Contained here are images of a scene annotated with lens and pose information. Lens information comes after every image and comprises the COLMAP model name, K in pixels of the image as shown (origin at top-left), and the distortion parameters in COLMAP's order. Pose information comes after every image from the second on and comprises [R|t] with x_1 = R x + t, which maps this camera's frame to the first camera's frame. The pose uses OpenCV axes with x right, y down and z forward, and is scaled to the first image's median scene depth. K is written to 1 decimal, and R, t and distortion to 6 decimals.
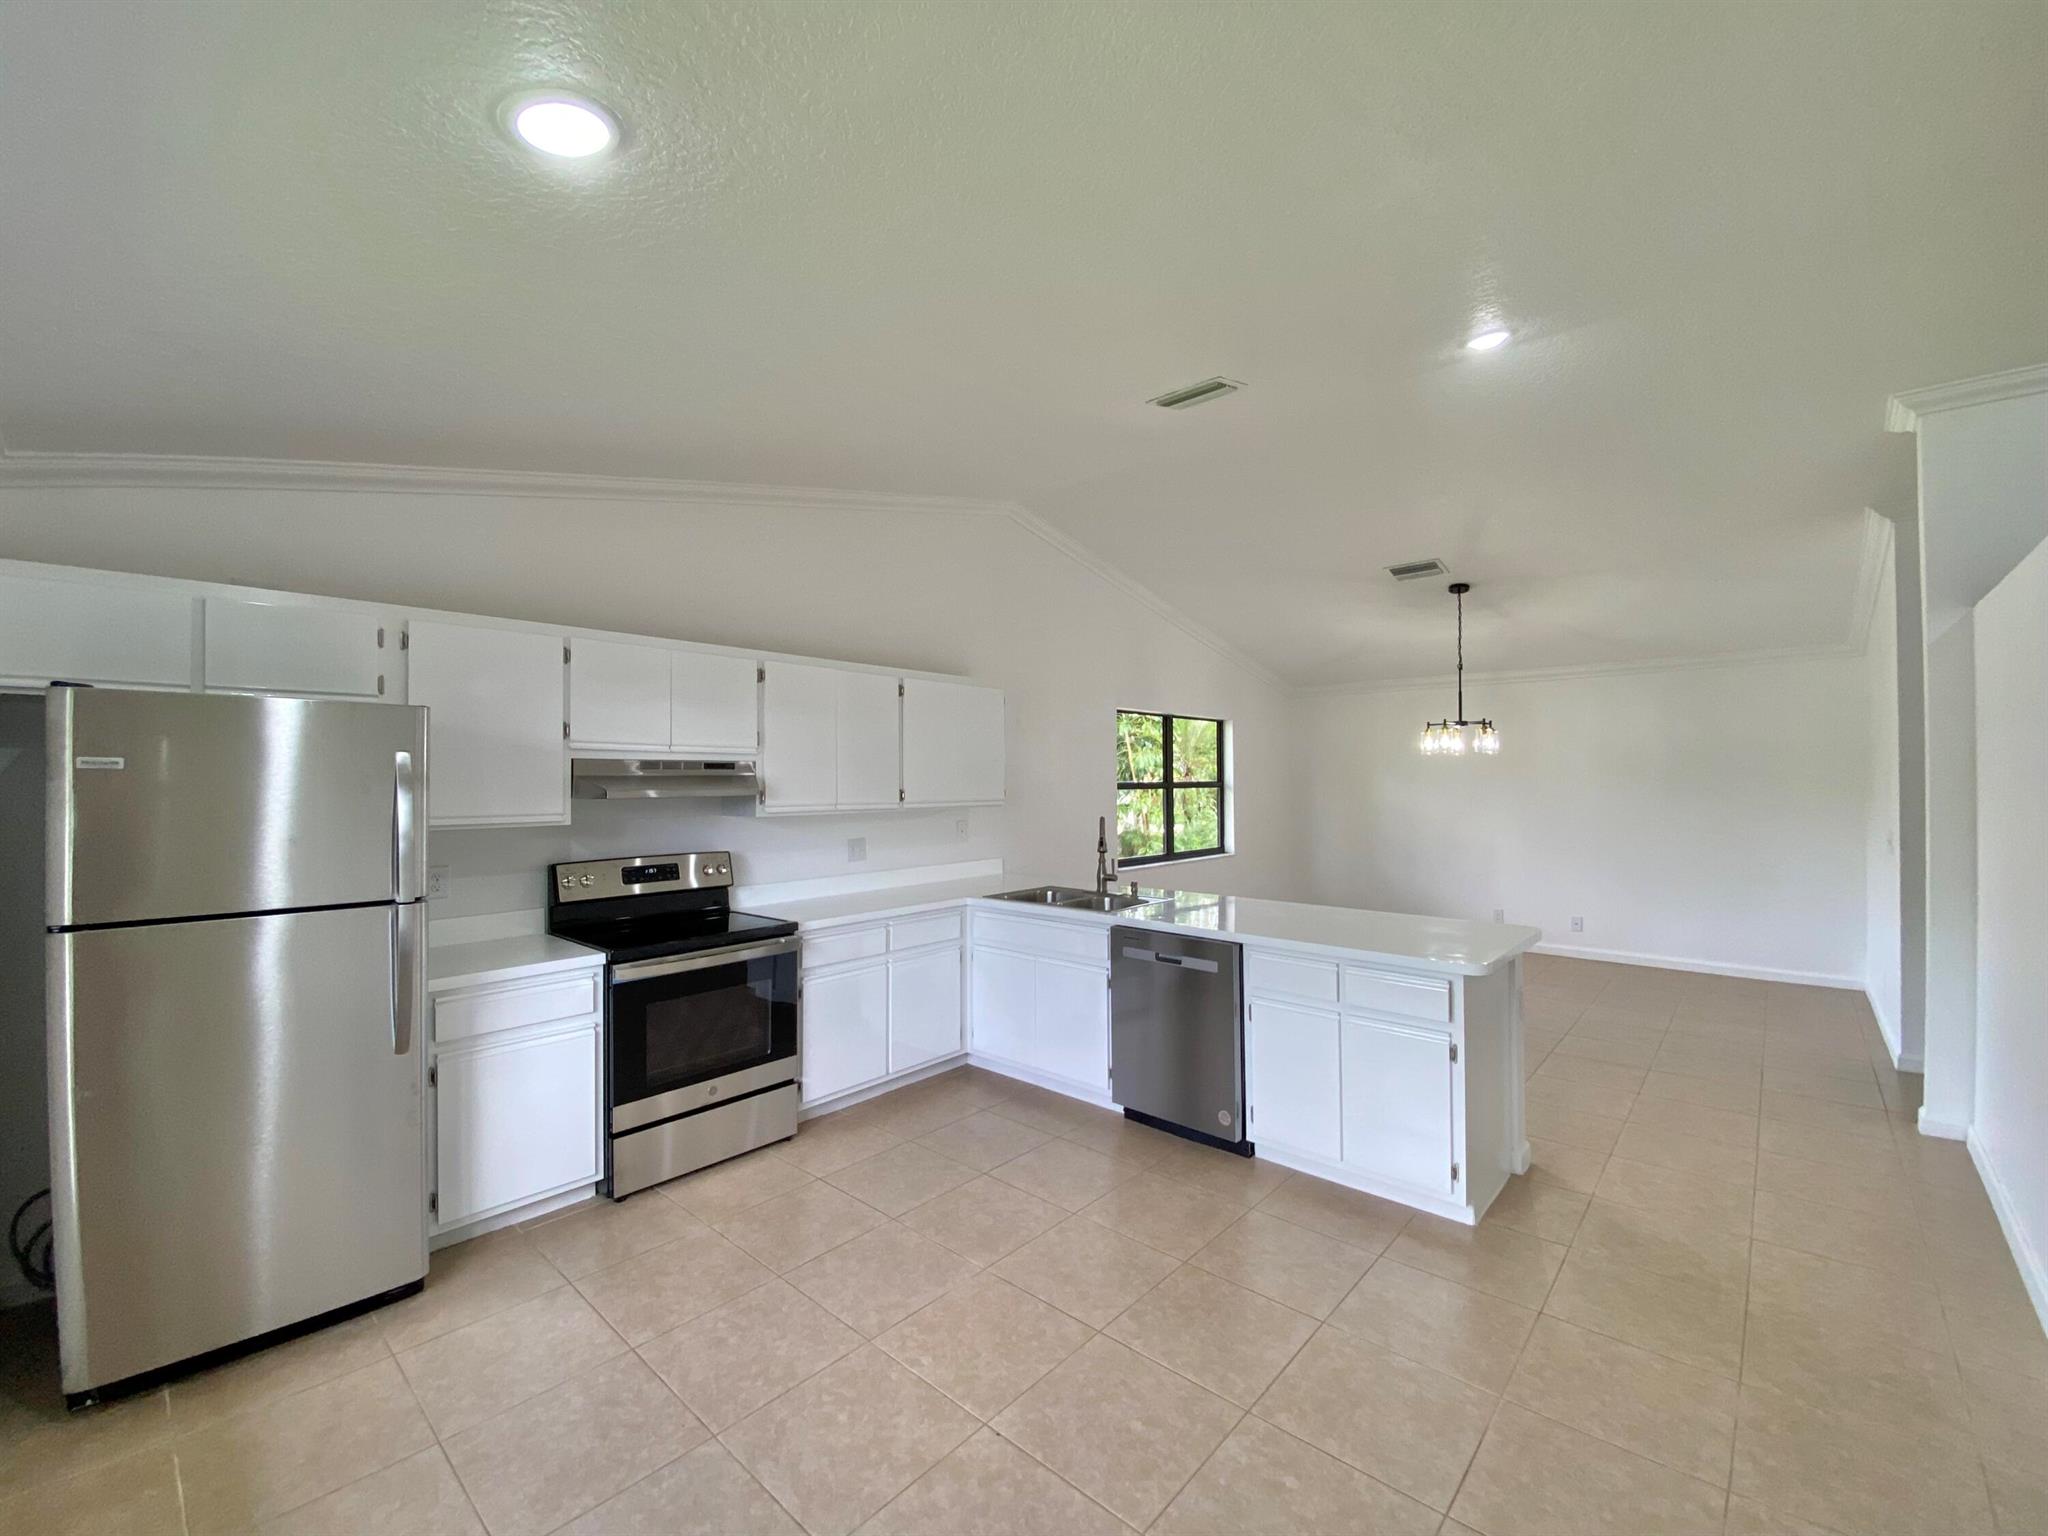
lens RADIAL K [[831.6, 0, 1026.1], [0, 831.6, 778.0], [0, 0, 1]] dist [0.060252, -0.042673]
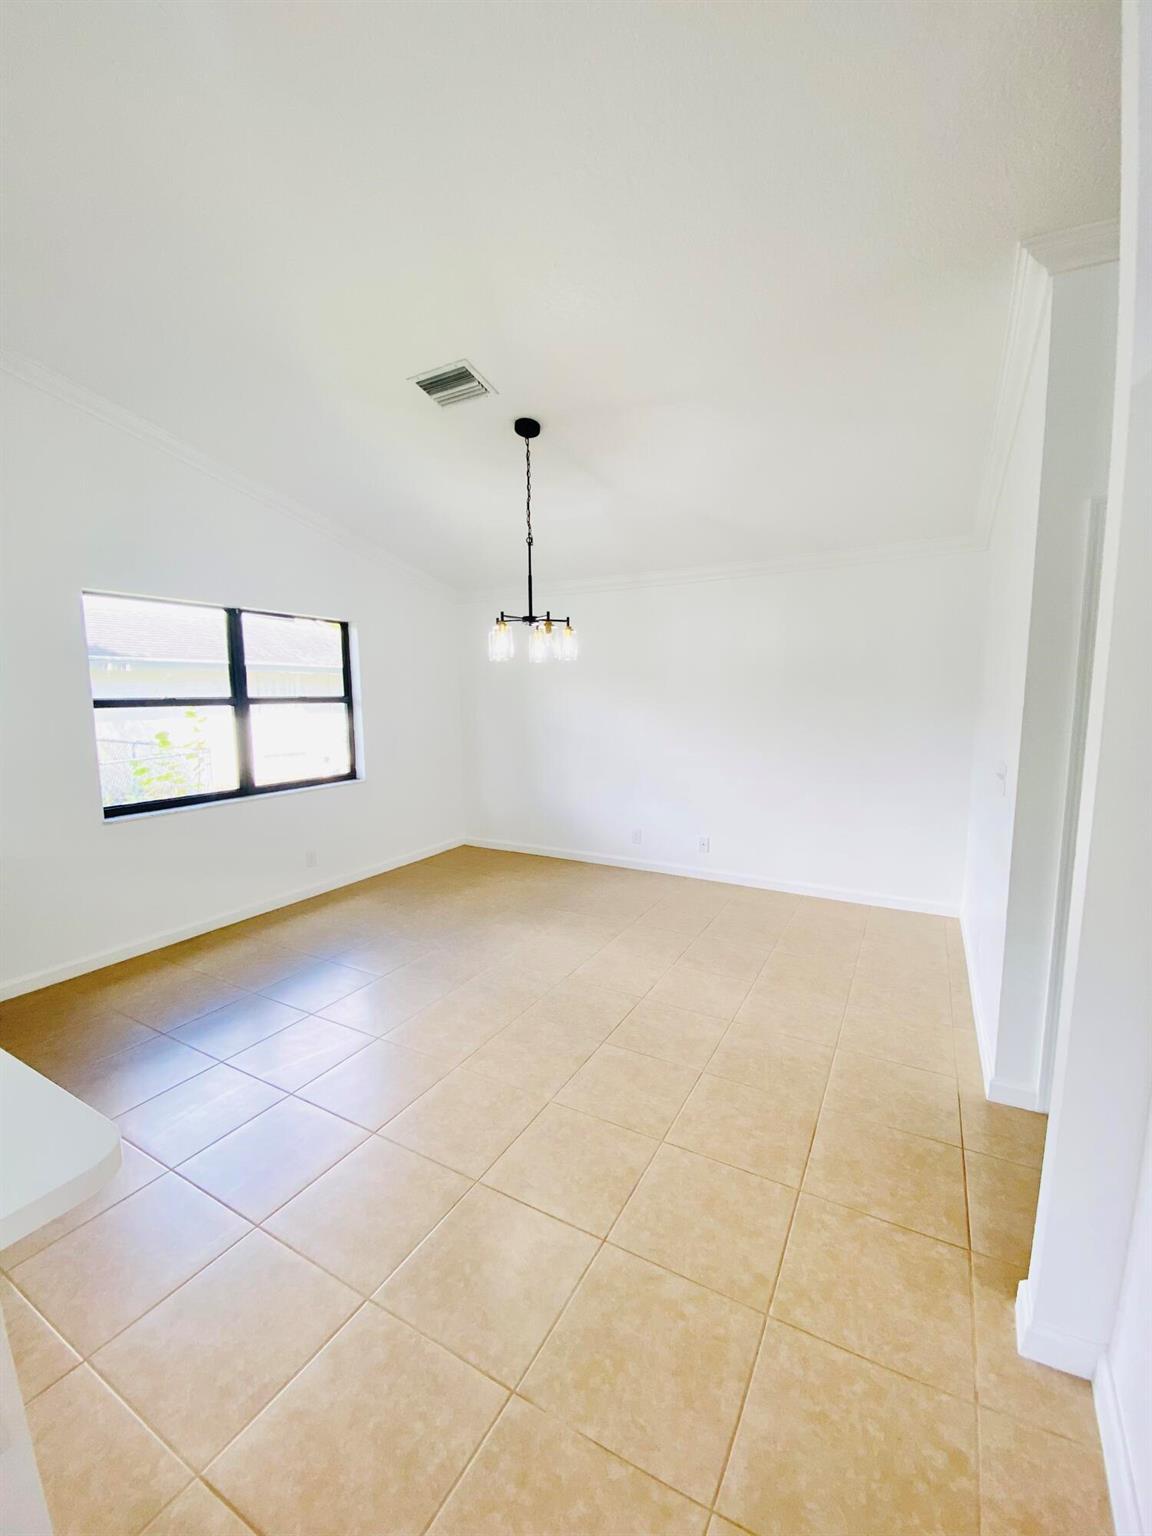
lens RADIAL K [[622.3, 0, 576.0], [0, 622.3, 770.4], [0, 0, 1]] dist [0.026824, -0.018459]
pose [[0.976490, -0.027976, 0.213739, 0.628258], [0.000223, 0.991673, 0.128781, -0.005216], [-0.215561, -0.125705, 0.968365, 0.634350]]
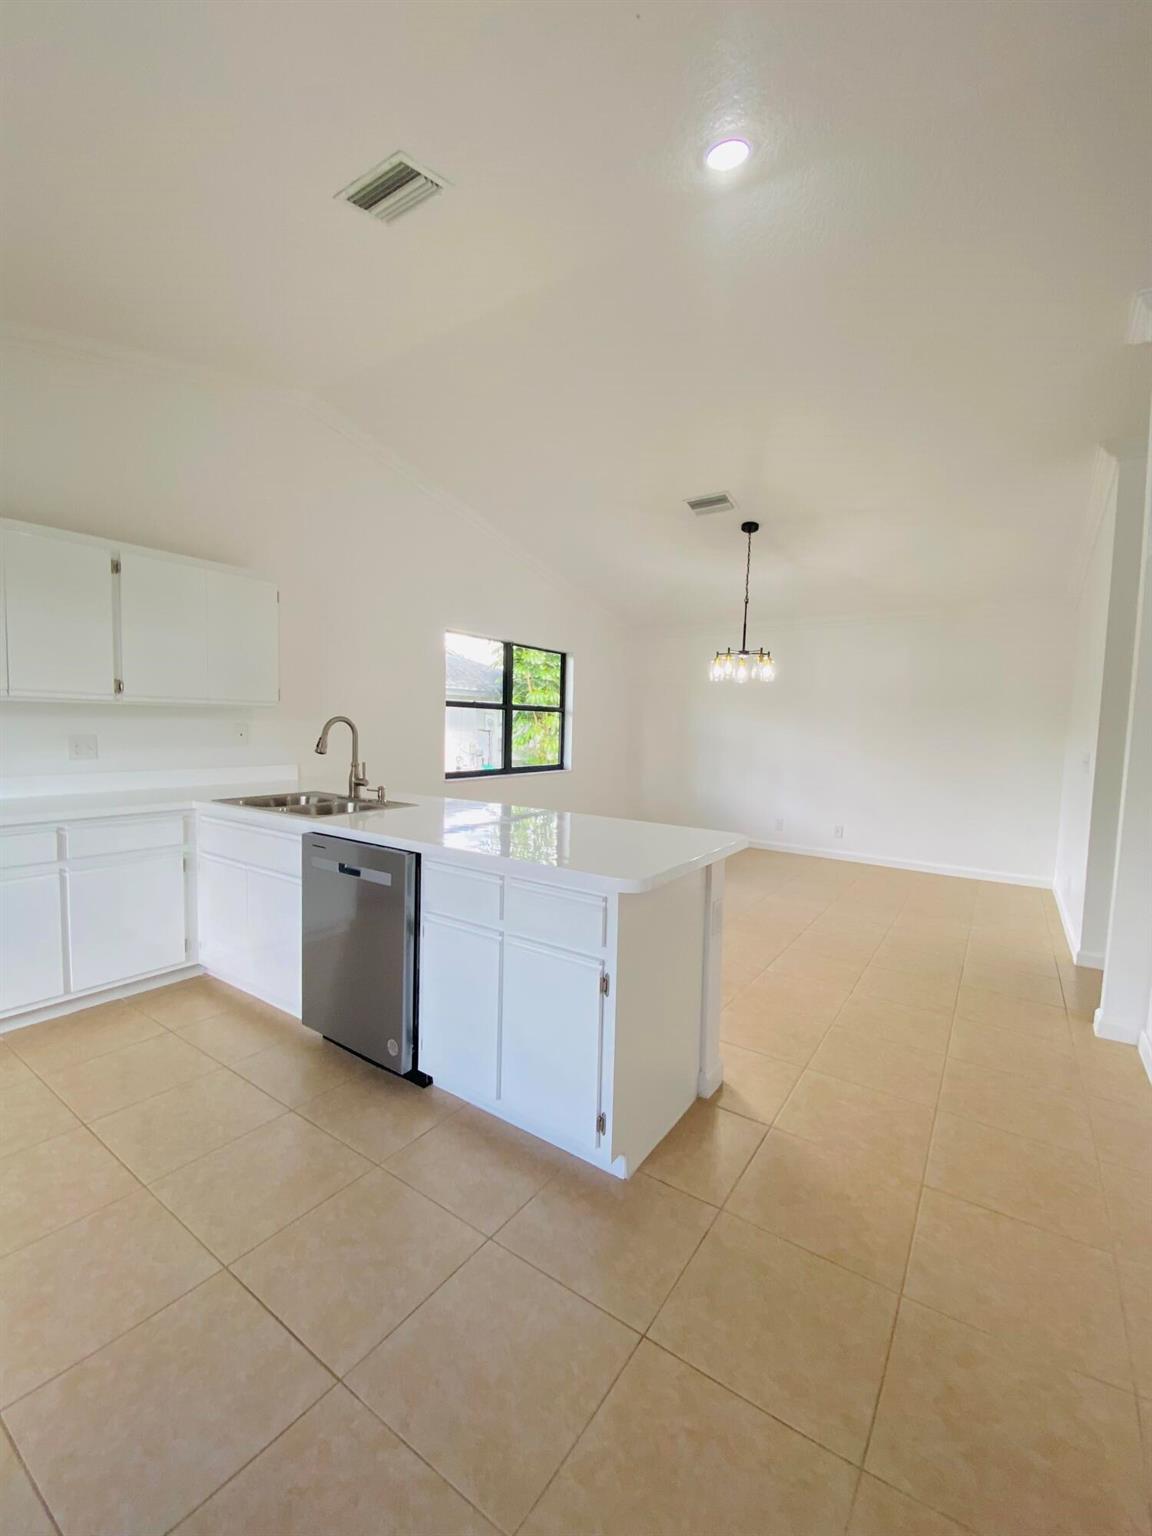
lens RADIAL K [[624.6, 0, 569.1], [0, 624.6, 773.7], [0, 0, 1]] dist [0.027572, -0.021341]
pose [[0.992406, 0.020992, 0.121205, 0.275396], [-0.030935, 0.996255, 0.080740, 0.049012], [-0.119056, -0.083876, 0.989338, 0.288459]]
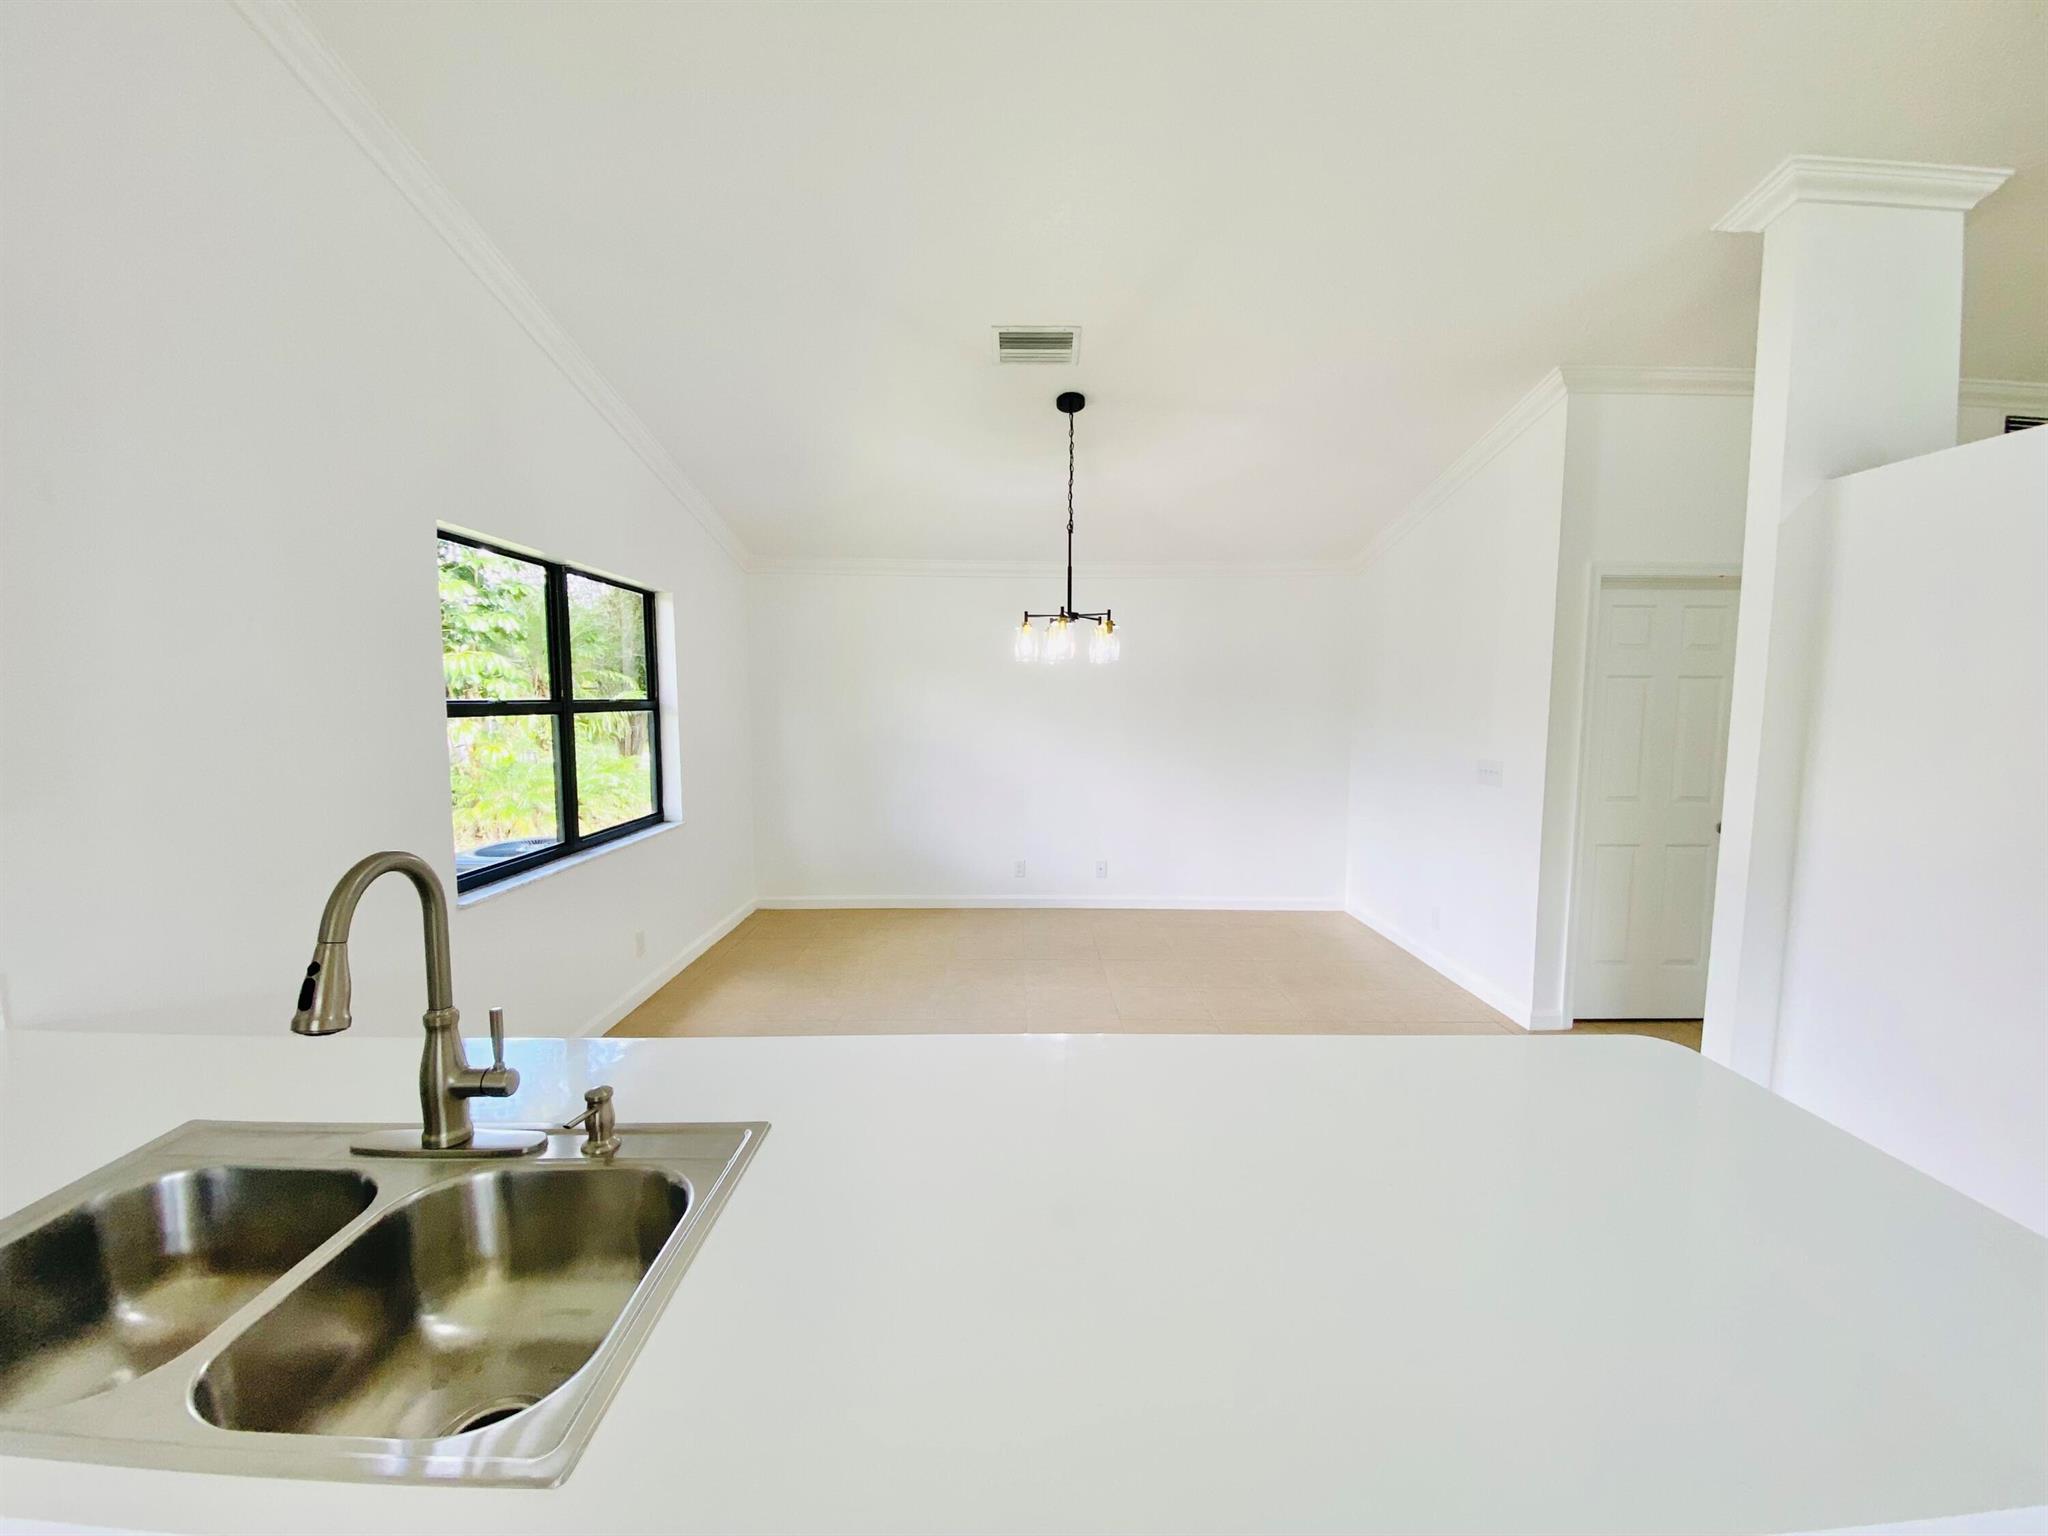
lens RADIAL K [[831.6, 0, 1026.1], [0, 831.6, 778.0], [0, 0, 1]] dist [0.060252, -0.042673]
pose [[0.739566, -0.055847, 0.670763, 0.060261], [-0.010412, 0.995483, 0.094362, -0.000032], [-0.673003, -0.076771, 0.735644, 0.771364]]
